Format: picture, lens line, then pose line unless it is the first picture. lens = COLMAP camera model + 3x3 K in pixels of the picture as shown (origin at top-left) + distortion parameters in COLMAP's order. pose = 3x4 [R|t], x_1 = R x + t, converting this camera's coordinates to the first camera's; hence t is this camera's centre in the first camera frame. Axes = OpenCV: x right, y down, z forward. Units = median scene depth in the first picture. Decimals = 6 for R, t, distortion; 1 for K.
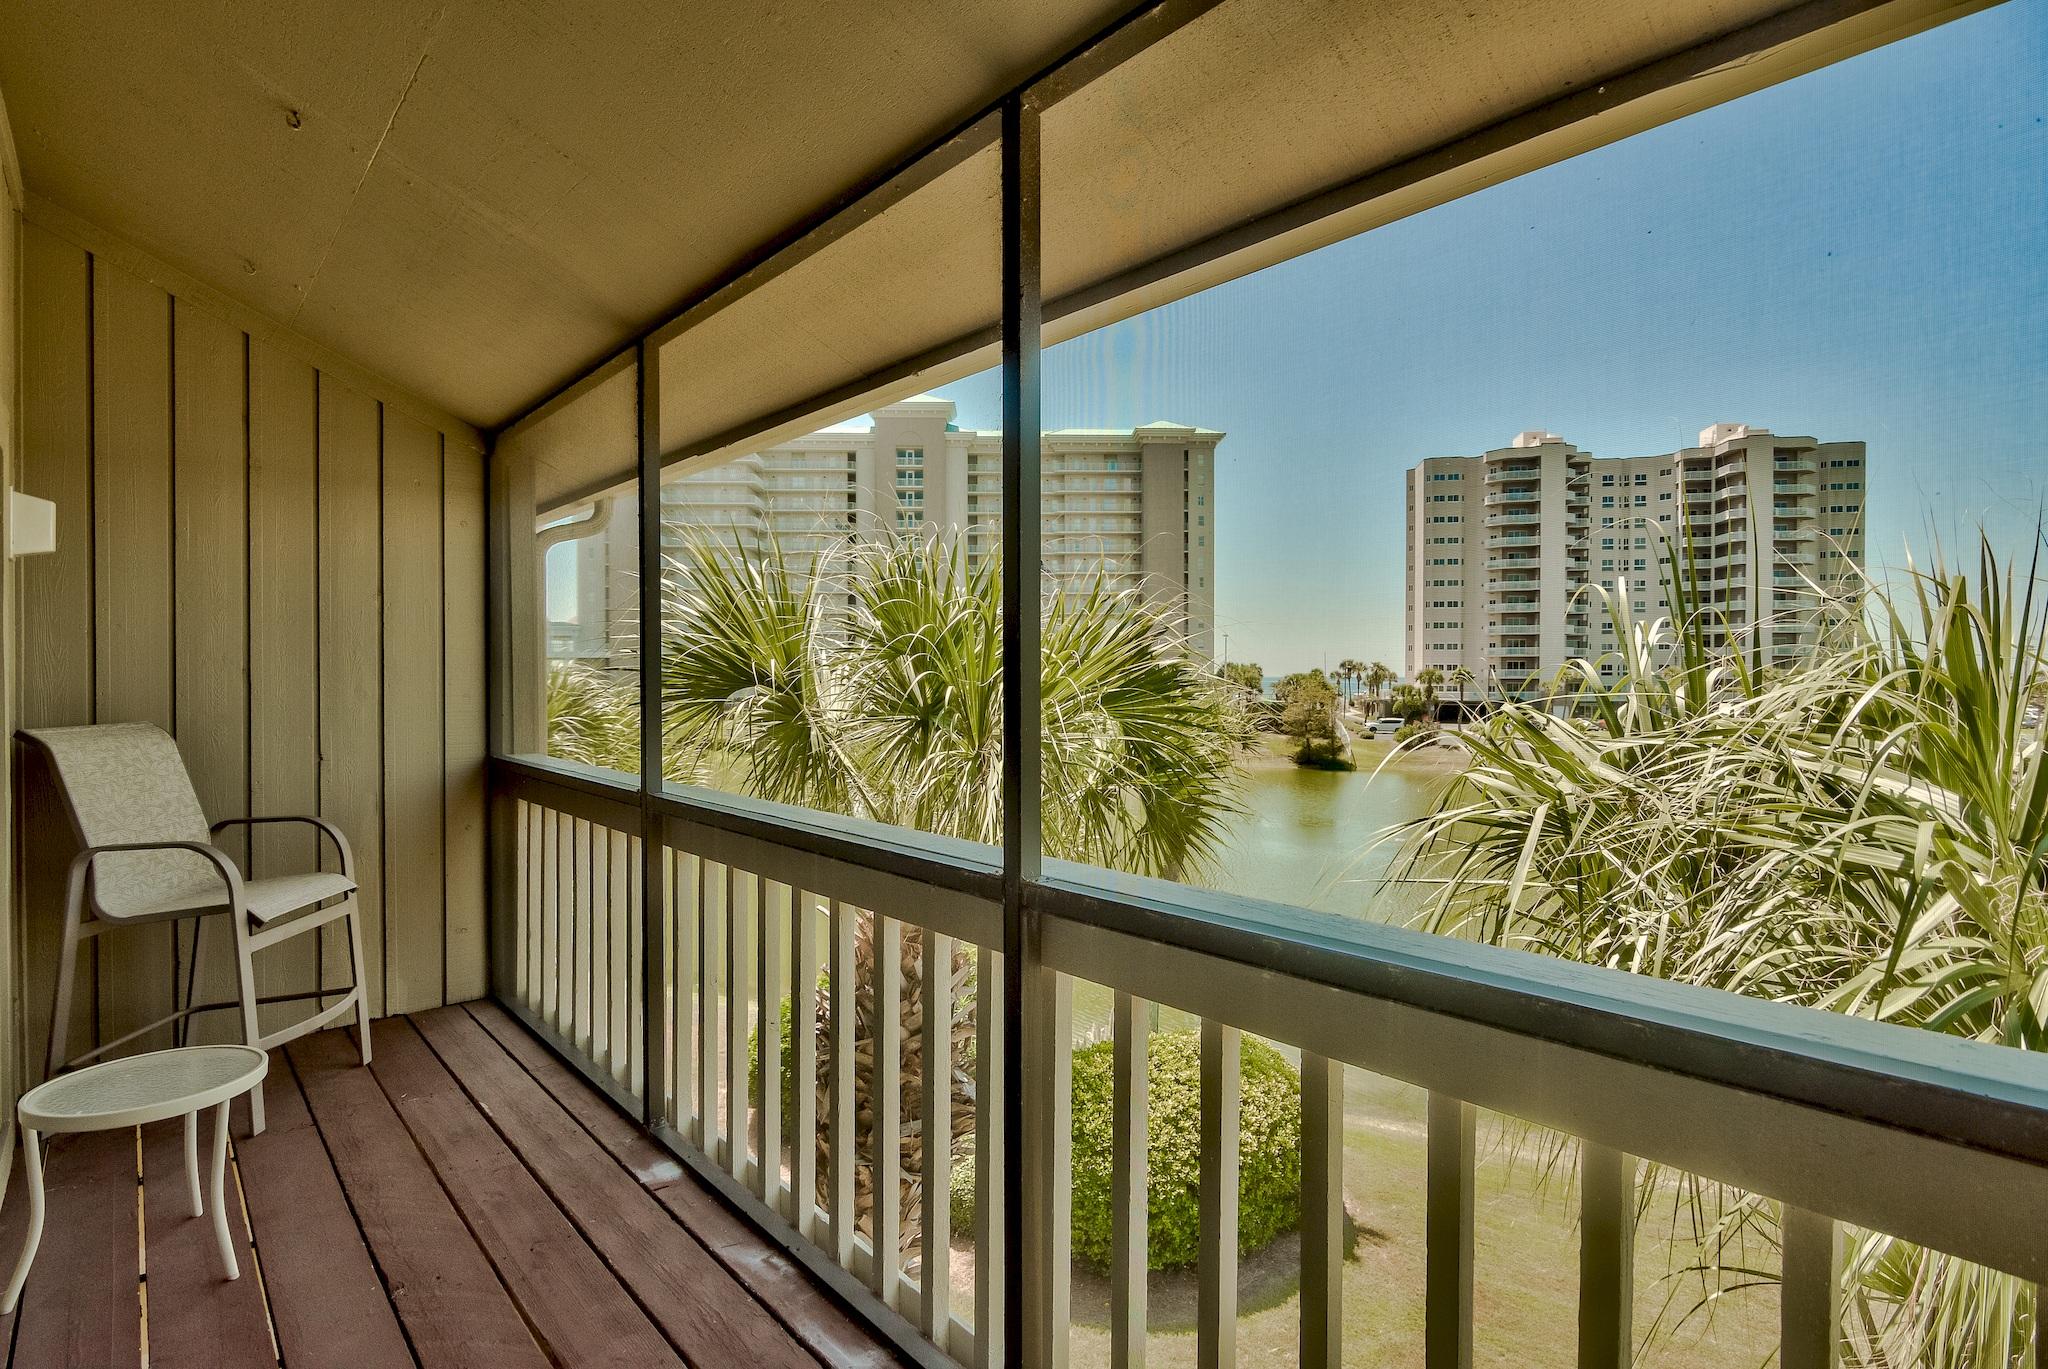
lens RADIAL K [[973.3, 0, 1024.0], [0, 973.3, 684.5], [0, 0, 1]] dist [-0.017608, -0.000273]
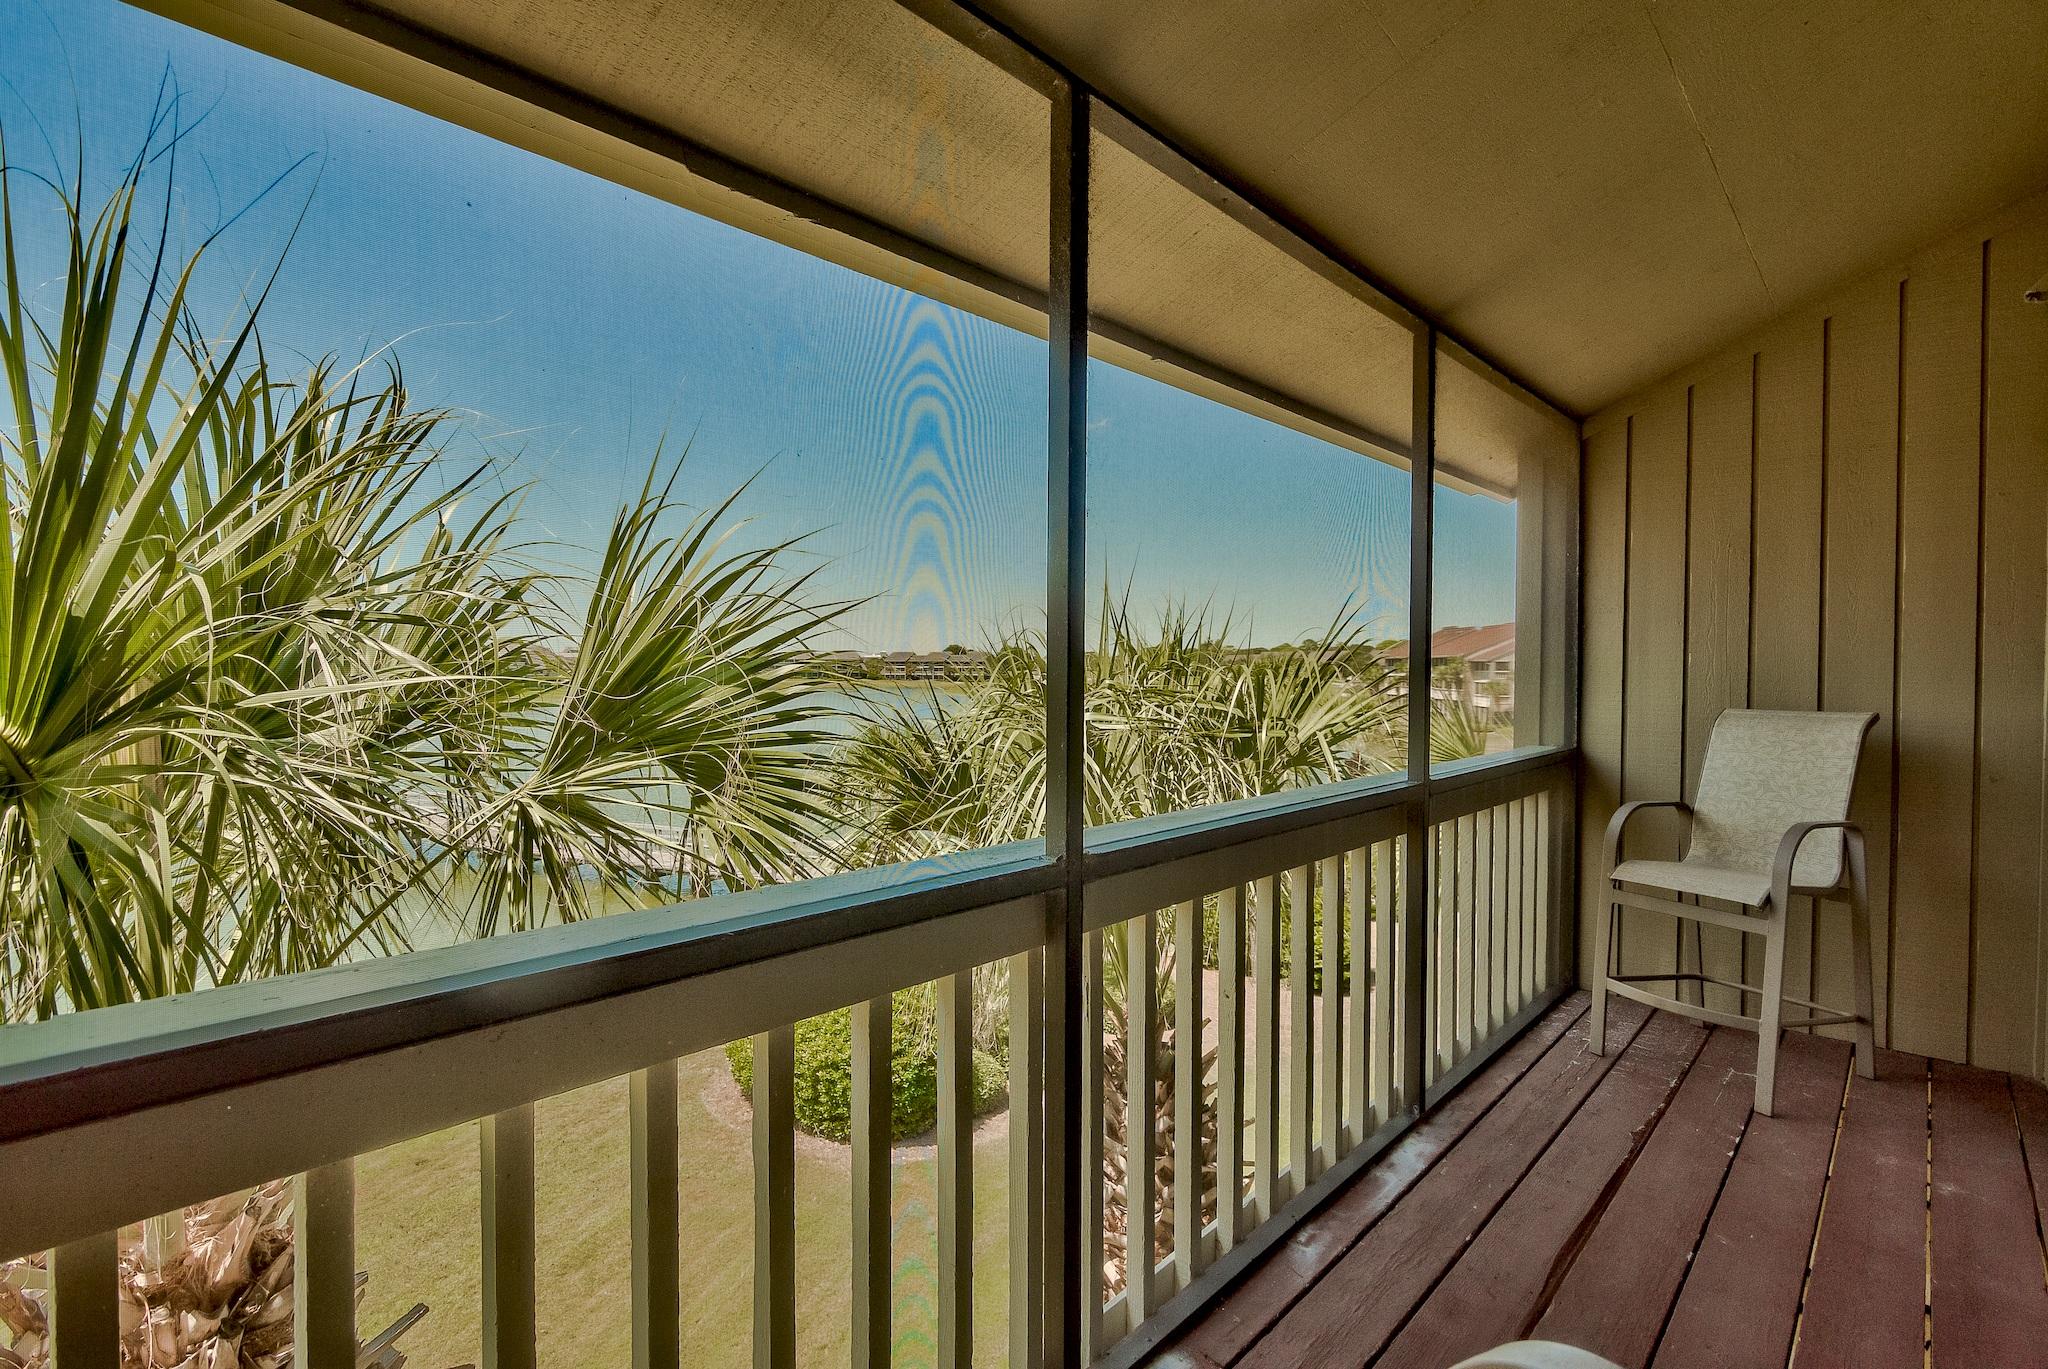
lens RADIAL K [[1009.2, 0, 1021.1], [0, 1009.2, 674.7], [0, 0, 1]] dist [-0.017829, 0.000562]
pose [[-0.086040, -0.022159, 0.996045, -1.094004], [-0.000904, 0.999754, 0.022163, -0.019950], [-0.996291, 0.001007, -0.086039, 1.191591]]
